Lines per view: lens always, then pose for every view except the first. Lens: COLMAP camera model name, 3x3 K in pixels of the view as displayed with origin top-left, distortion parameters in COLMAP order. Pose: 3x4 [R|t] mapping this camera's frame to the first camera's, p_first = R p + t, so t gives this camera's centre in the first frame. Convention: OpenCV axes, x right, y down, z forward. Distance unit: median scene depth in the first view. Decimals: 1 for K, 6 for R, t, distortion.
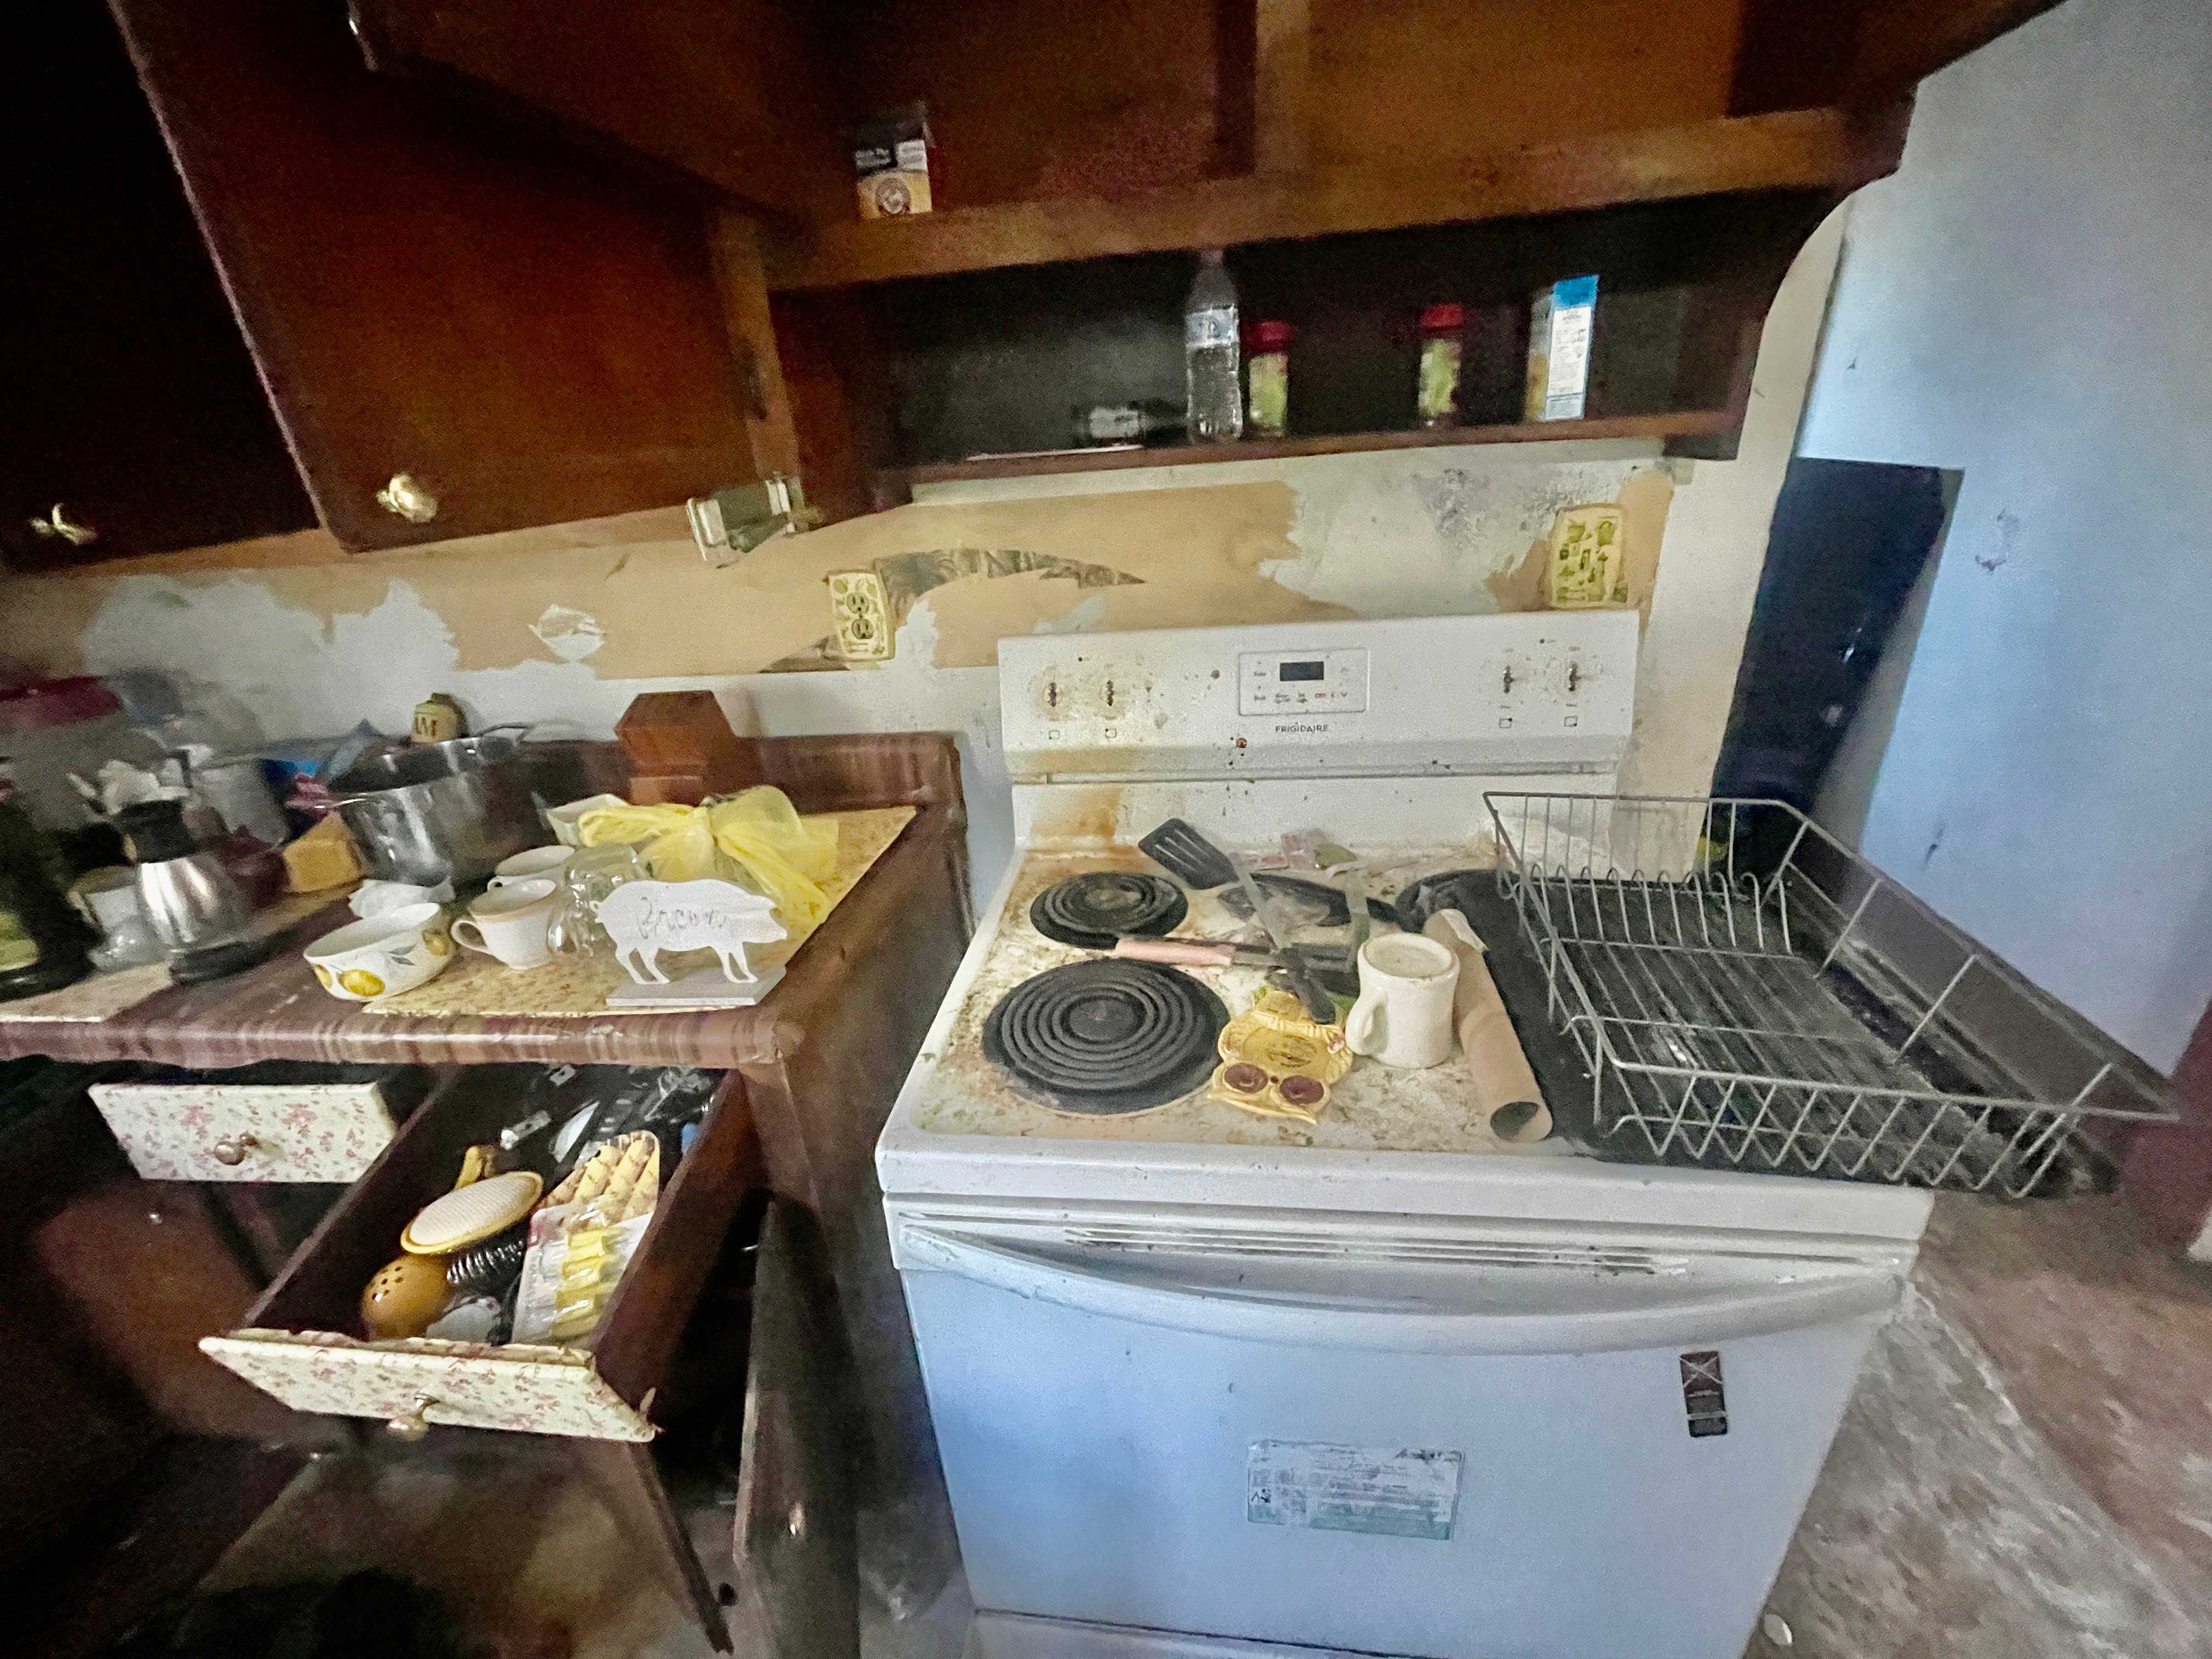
lens RADIAL K [[877.0, 0, 1090.6], [0, 877.0, 829.0], [0, 0, 1]] dist [-0.000454, 0.000770]
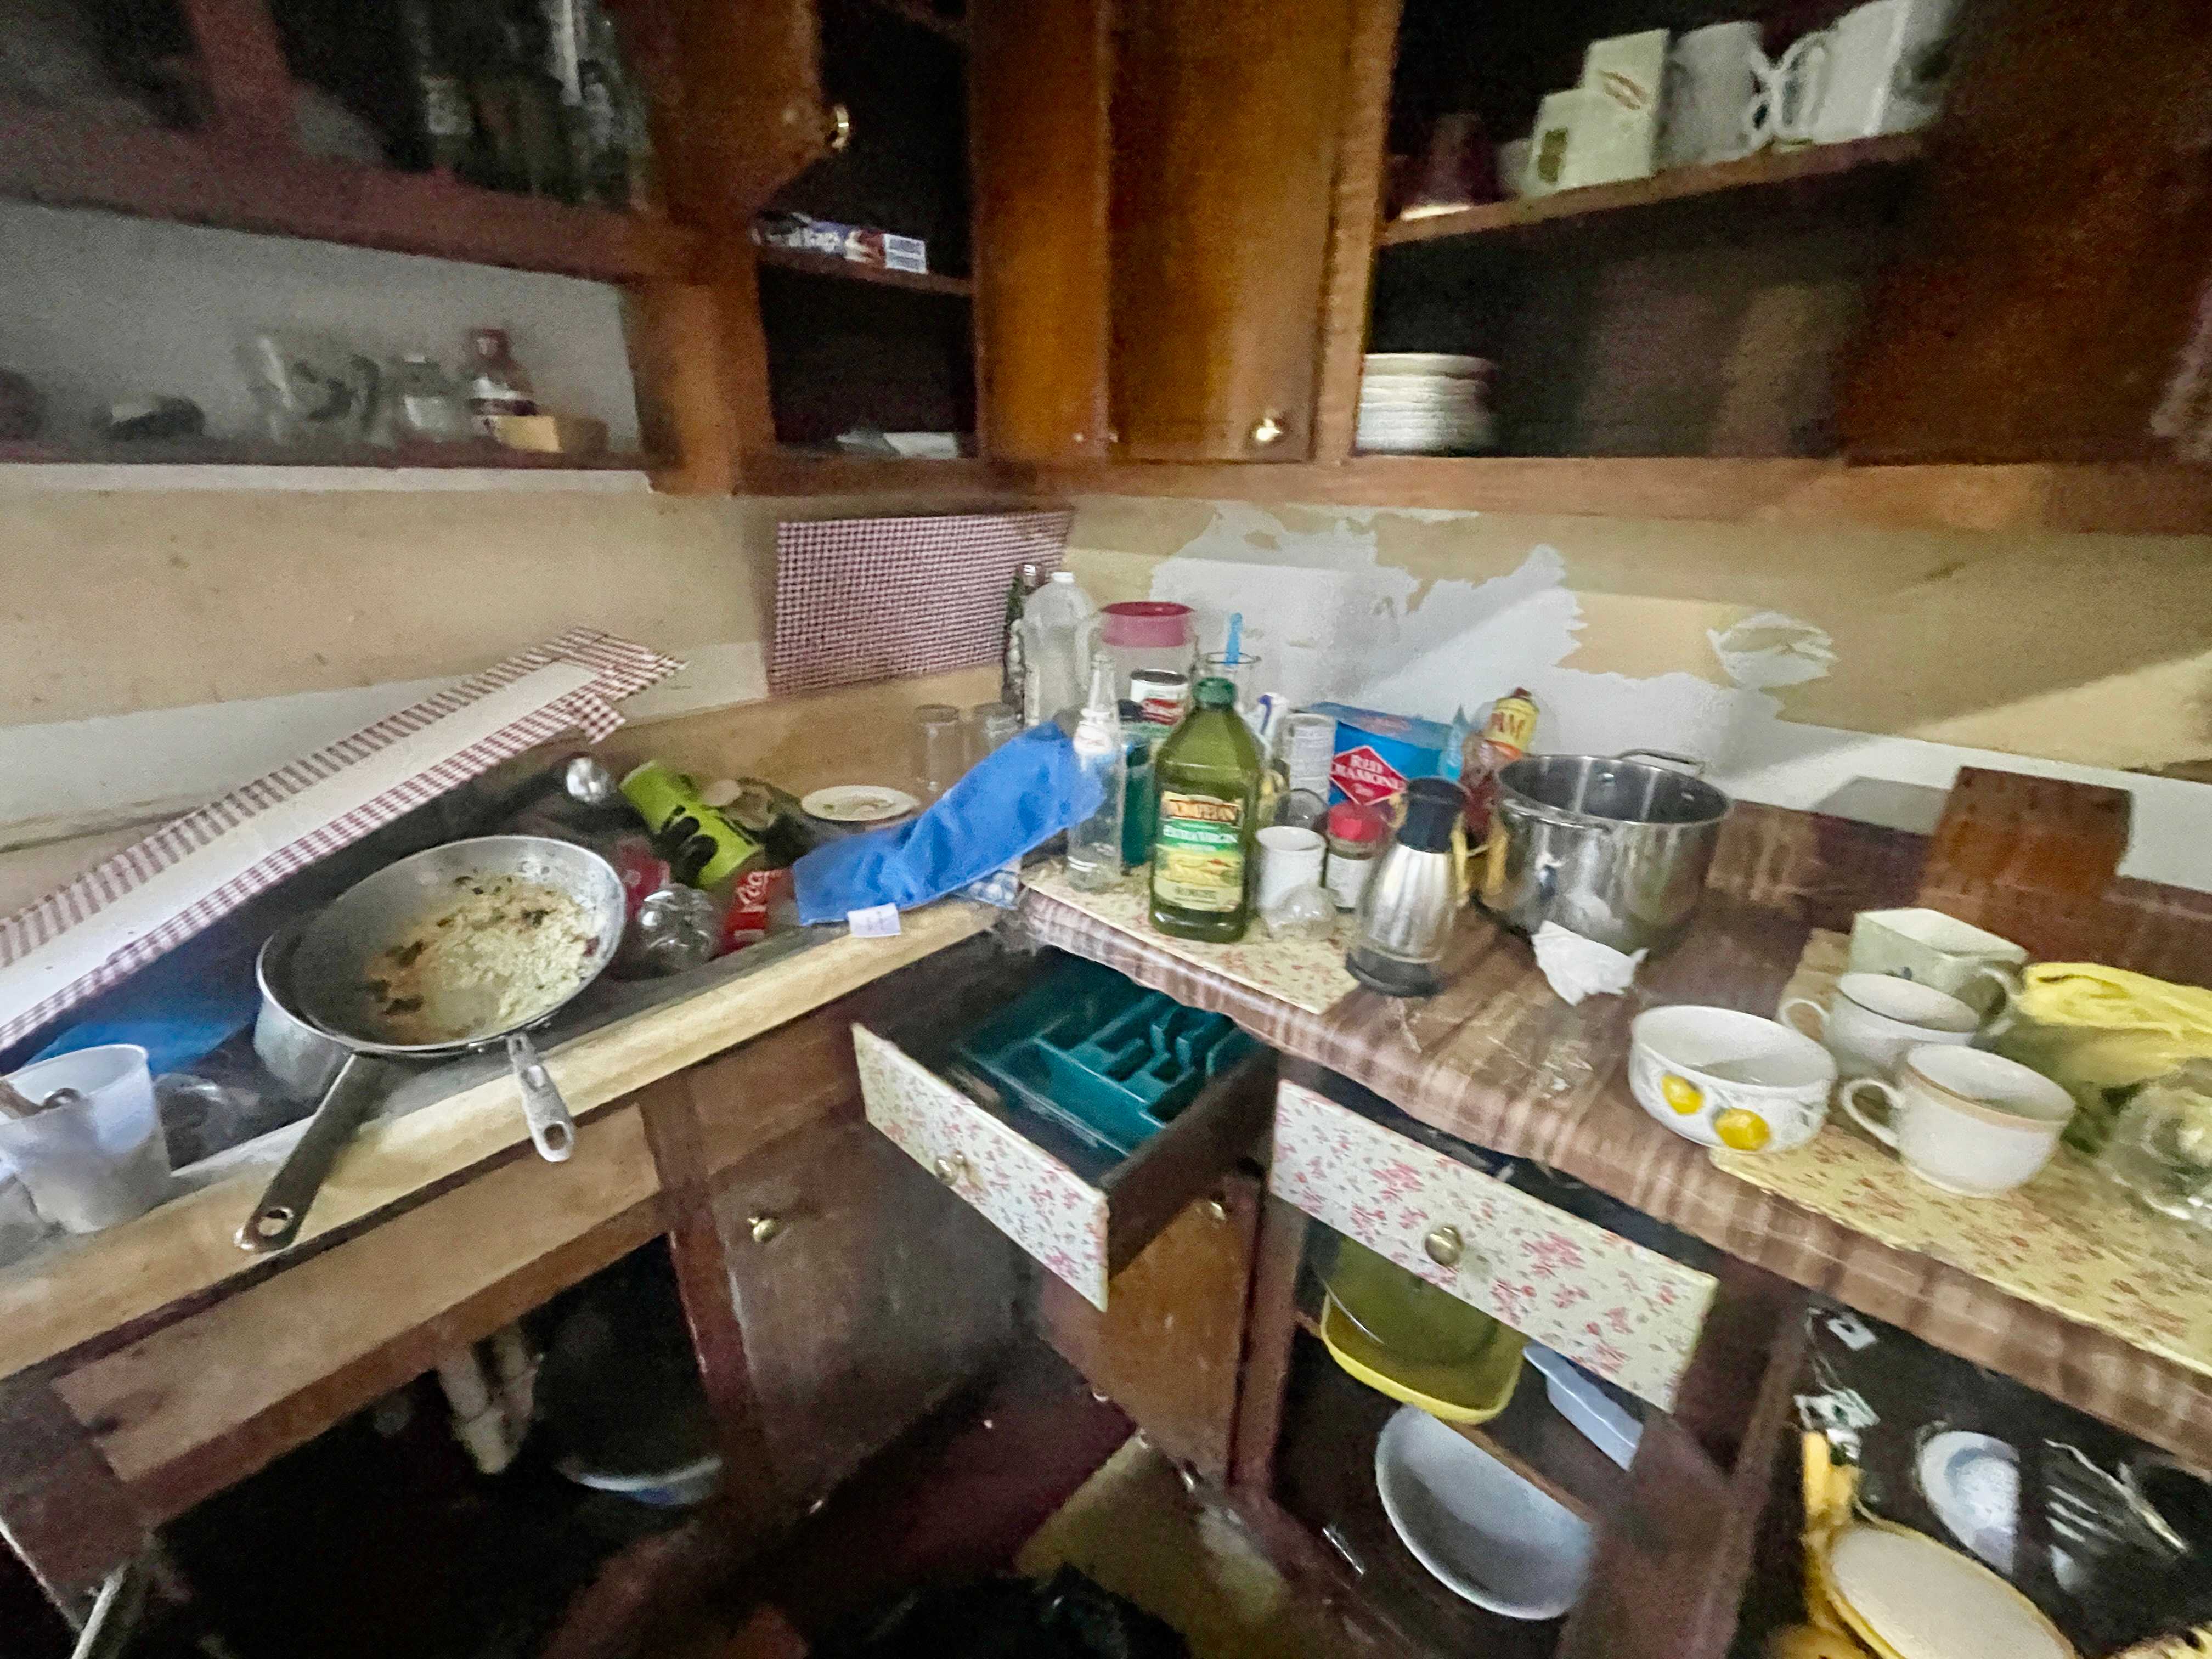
lens RADIAL K [[877.0, 0, 1107.8], [0, 877.0, 829.6], [0, 0, 1]] dist [-0.000454, 0.000770]
pose [[0.817364, 0.285915, -0.500169, -0.831593], [-0.295089, 0.953405, 0.062776, 0.049608], [0.494812, 0.096283, 0.863649, 0.133550]]
